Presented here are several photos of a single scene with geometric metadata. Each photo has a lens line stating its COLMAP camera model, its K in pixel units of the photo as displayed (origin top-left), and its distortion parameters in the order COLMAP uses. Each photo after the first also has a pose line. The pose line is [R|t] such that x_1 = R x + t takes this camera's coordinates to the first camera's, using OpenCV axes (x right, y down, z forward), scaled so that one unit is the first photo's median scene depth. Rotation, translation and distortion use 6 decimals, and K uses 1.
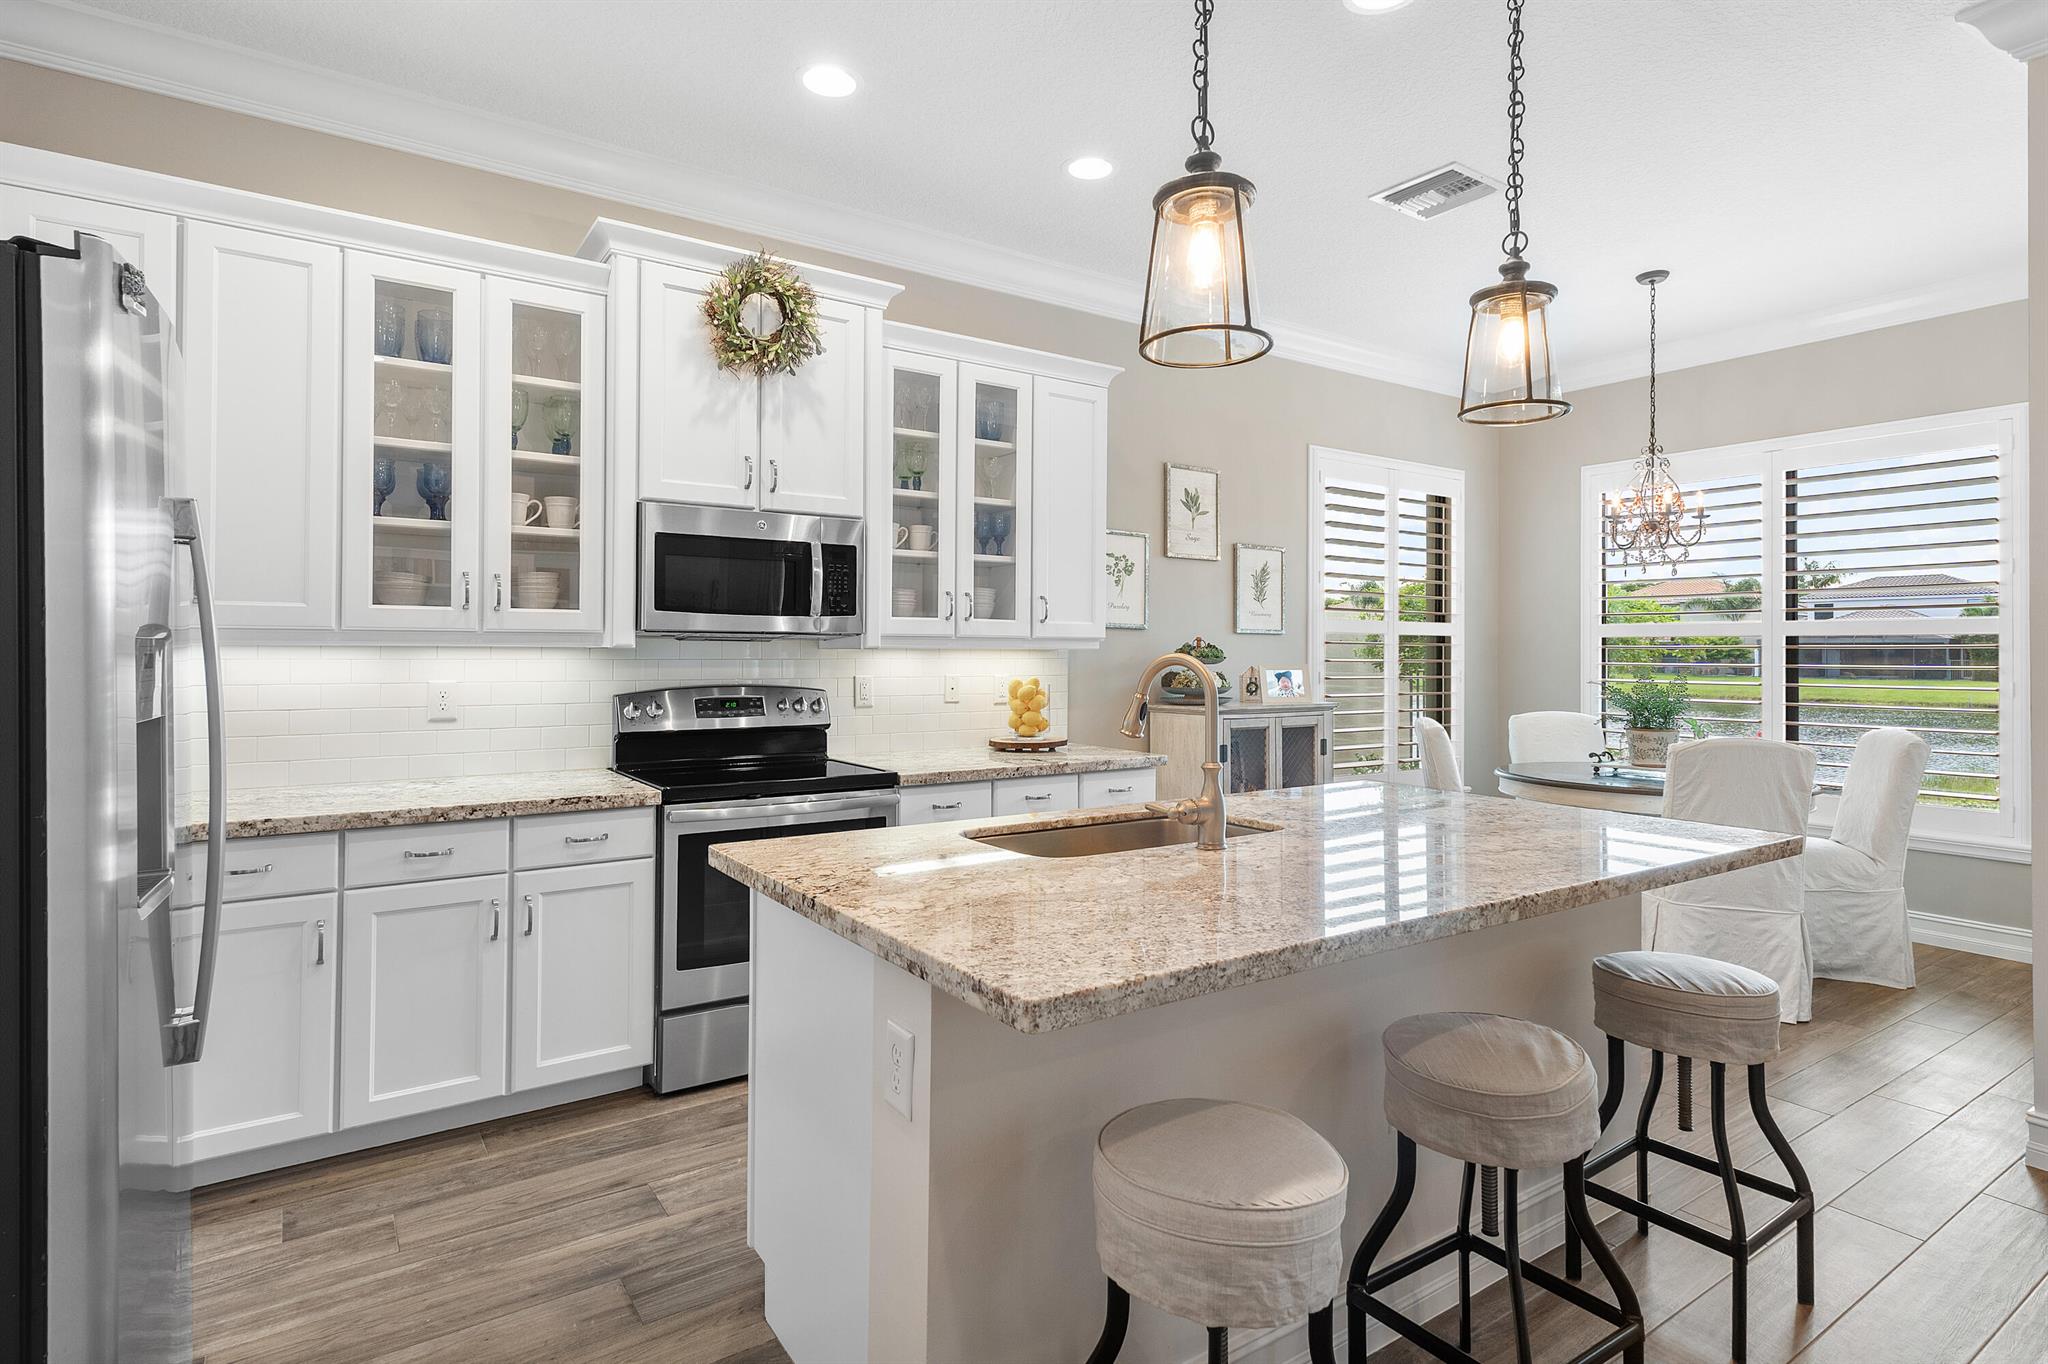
lens RADIAL K [[1038.3, 0, 1030.6], [0, 1038.3, 642.4], [0, 0, 1]] dist [0.011375, -0.000051]
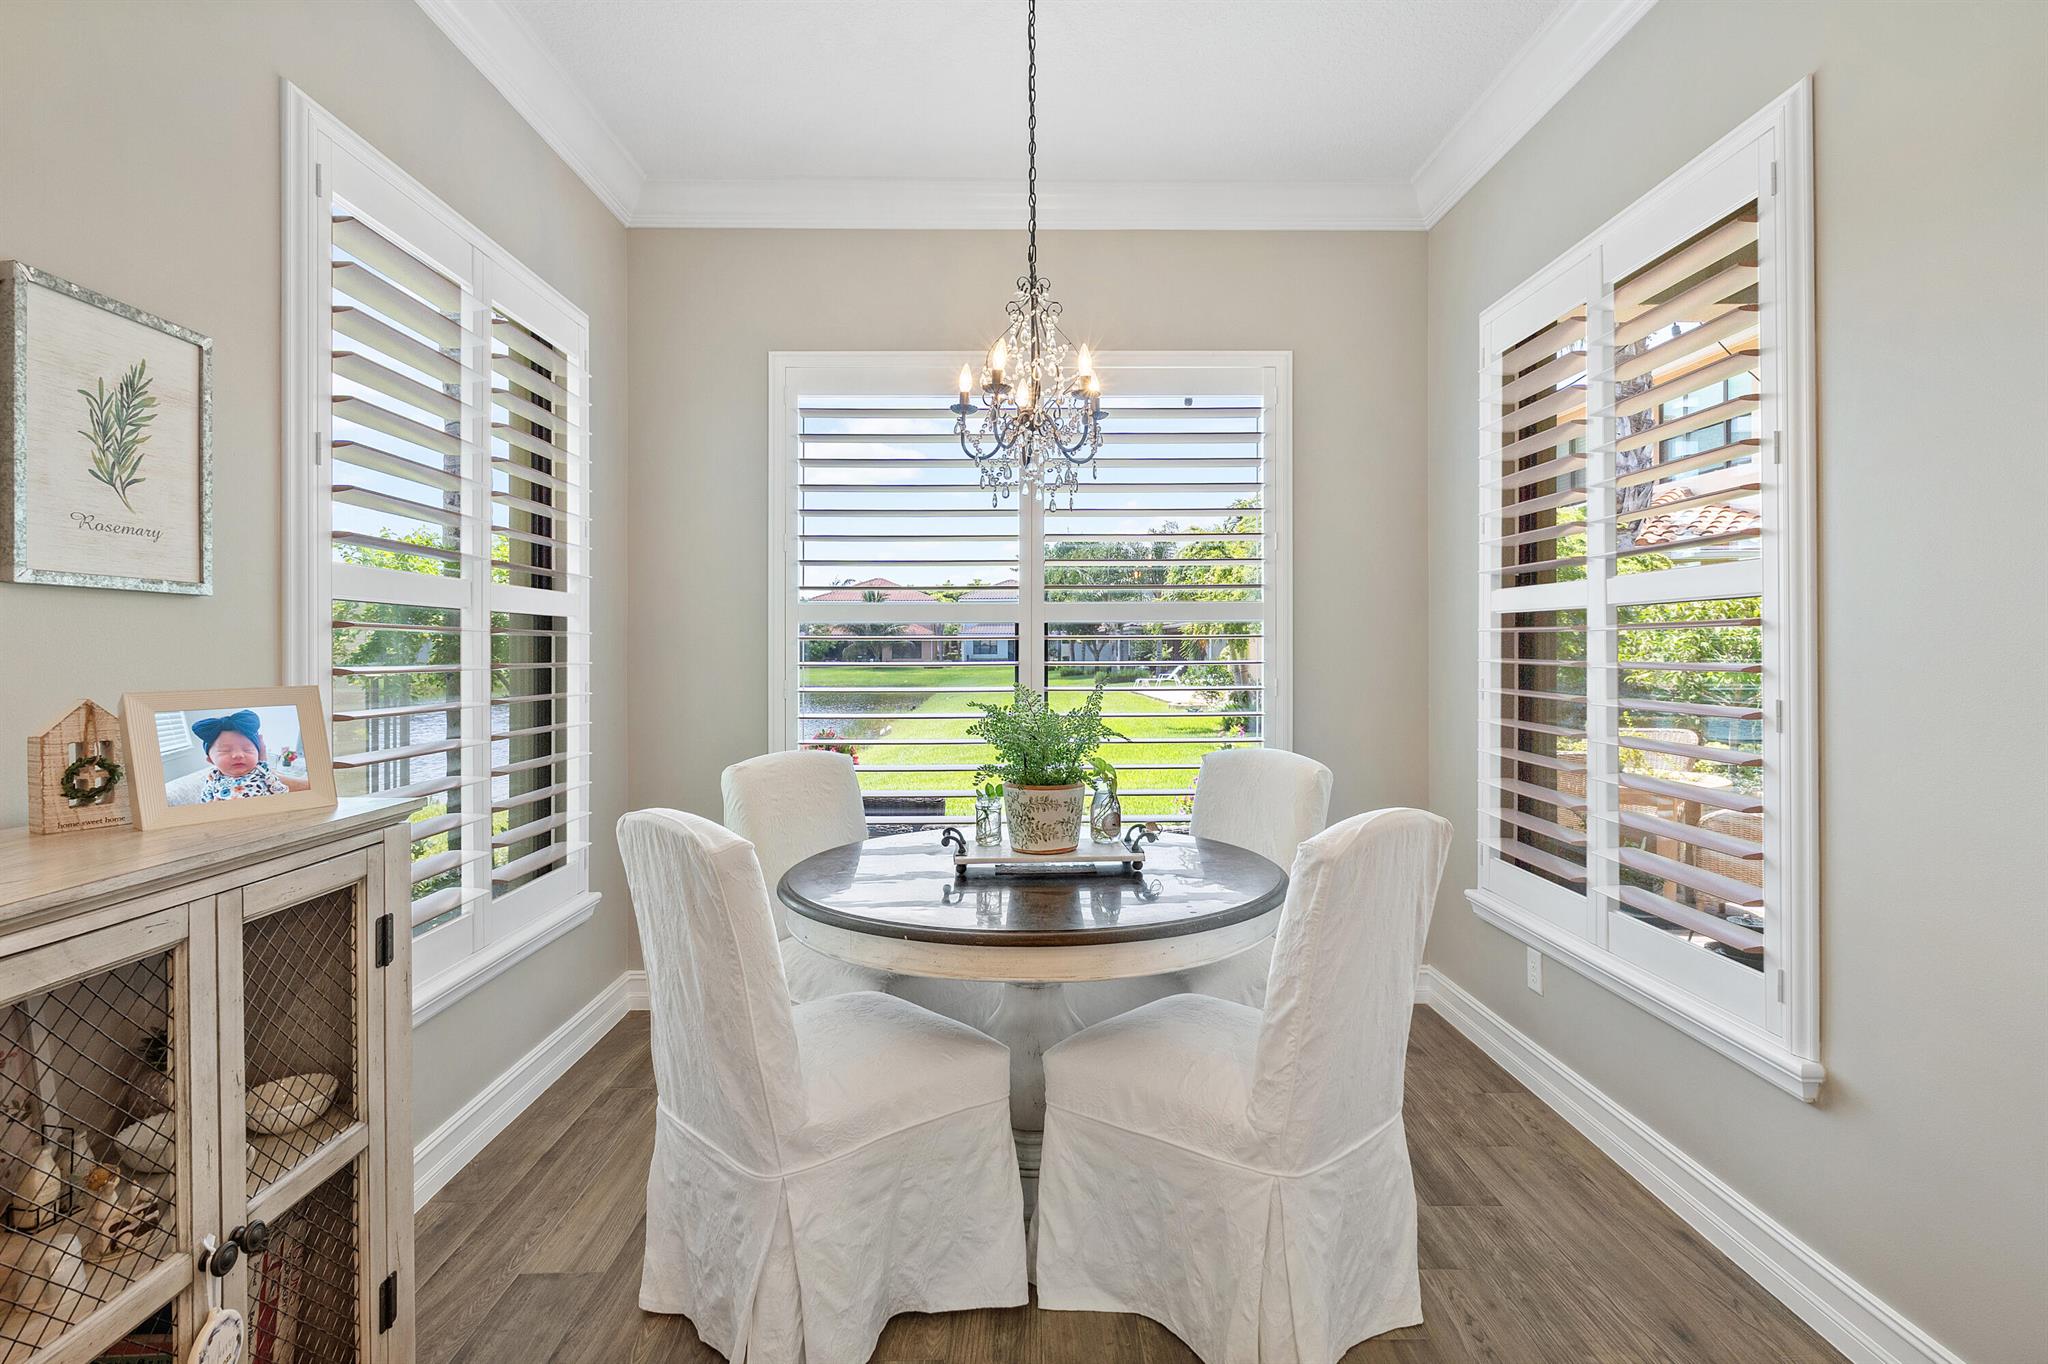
lens RADIAL K [[1031.4, 0, 983.3], [0, 1031.4, 650.6], [0, 0, 1]] dist [0.000396, 0.000220]
pose [[0.593038, -0.008526, 0.805130, 0.186439], [0.000070, 0.999944, 0.010537, 0.009676], [-0.805175, -0.006193, 0.593005, 0.902567]]
